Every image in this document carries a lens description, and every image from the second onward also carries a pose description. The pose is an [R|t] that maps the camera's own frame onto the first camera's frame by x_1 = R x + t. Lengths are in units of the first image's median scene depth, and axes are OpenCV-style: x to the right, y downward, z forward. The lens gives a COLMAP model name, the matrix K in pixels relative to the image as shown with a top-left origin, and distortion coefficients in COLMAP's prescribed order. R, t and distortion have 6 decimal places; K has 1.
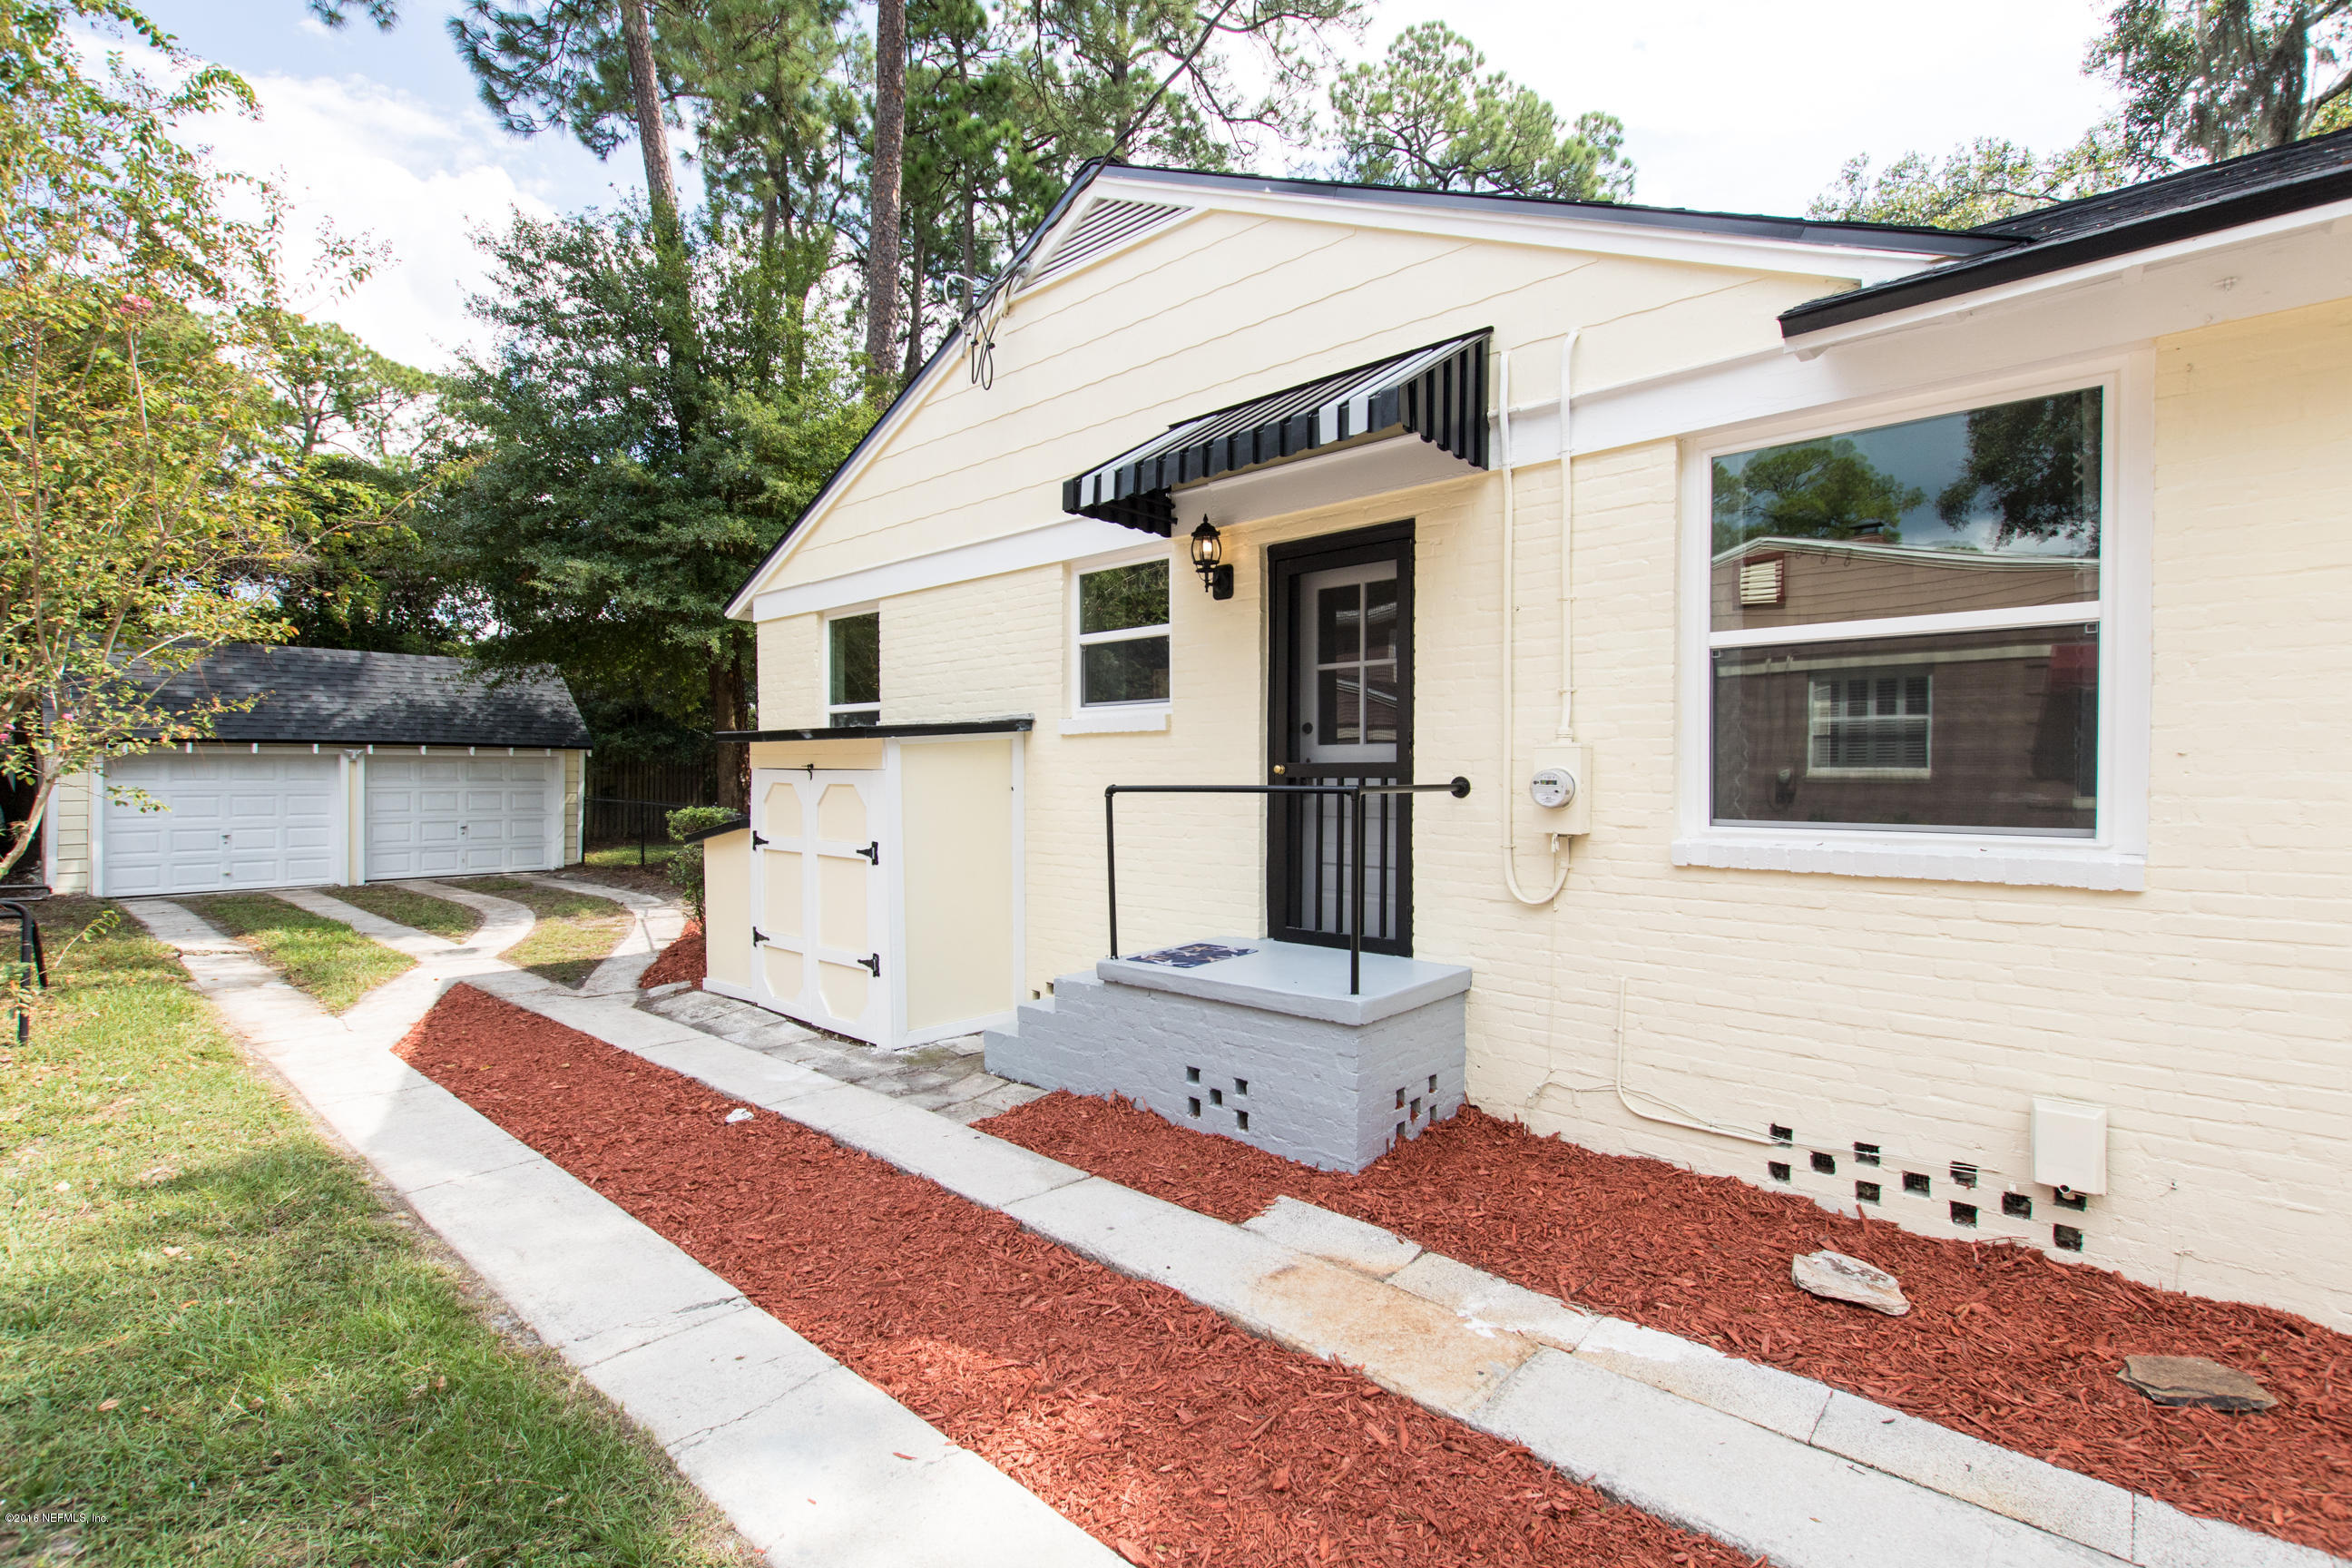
lens RADIAL K [[1062.3, 0, 1175.1], [0, 1062.3, 787.1], [0, 0, 1]] dist [0.014760, -0.008395]
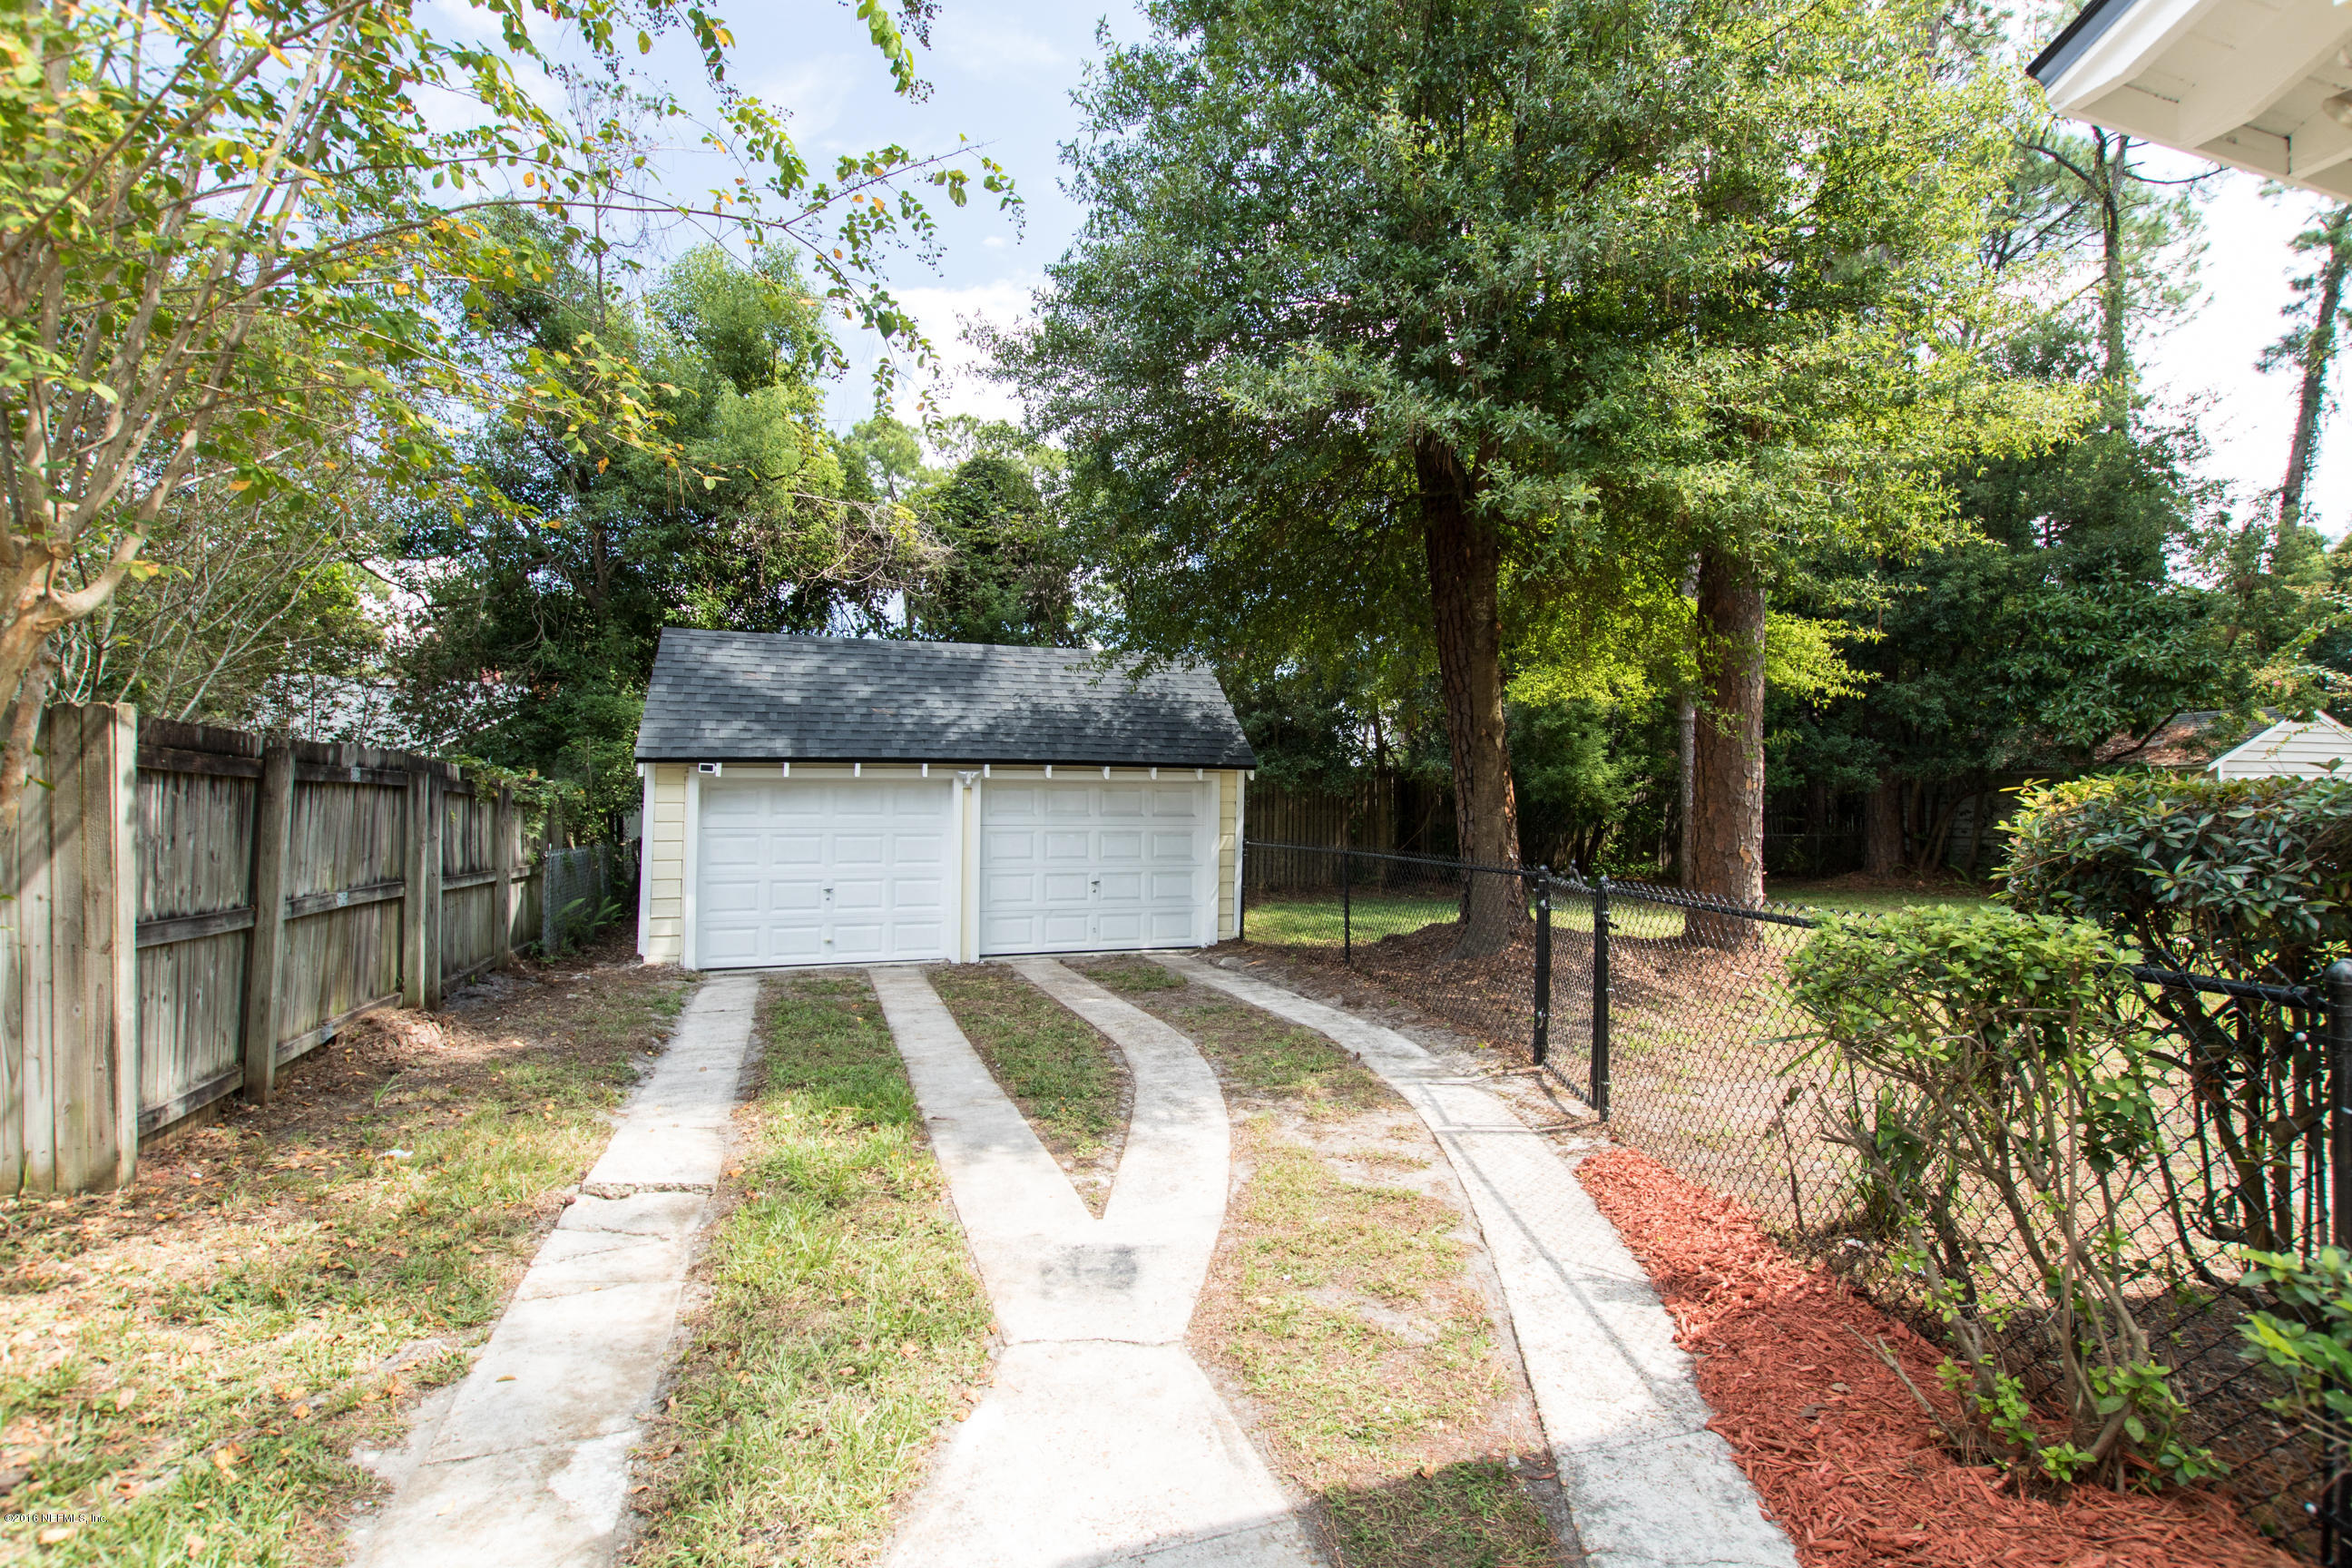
lens RADIAL K [[1062.3, 0, 1175.1], [0, 1062.3, 787.1], [0, 0, 1]] dist [0.014760, -0.008395]
pose [[0.874186, -0.010480, -0.485479, -0.288810], [-0.005867, 0.999466, -0.032139, -0.002608], [0.485556, 0.030944, 0.873658, 0.424881]]
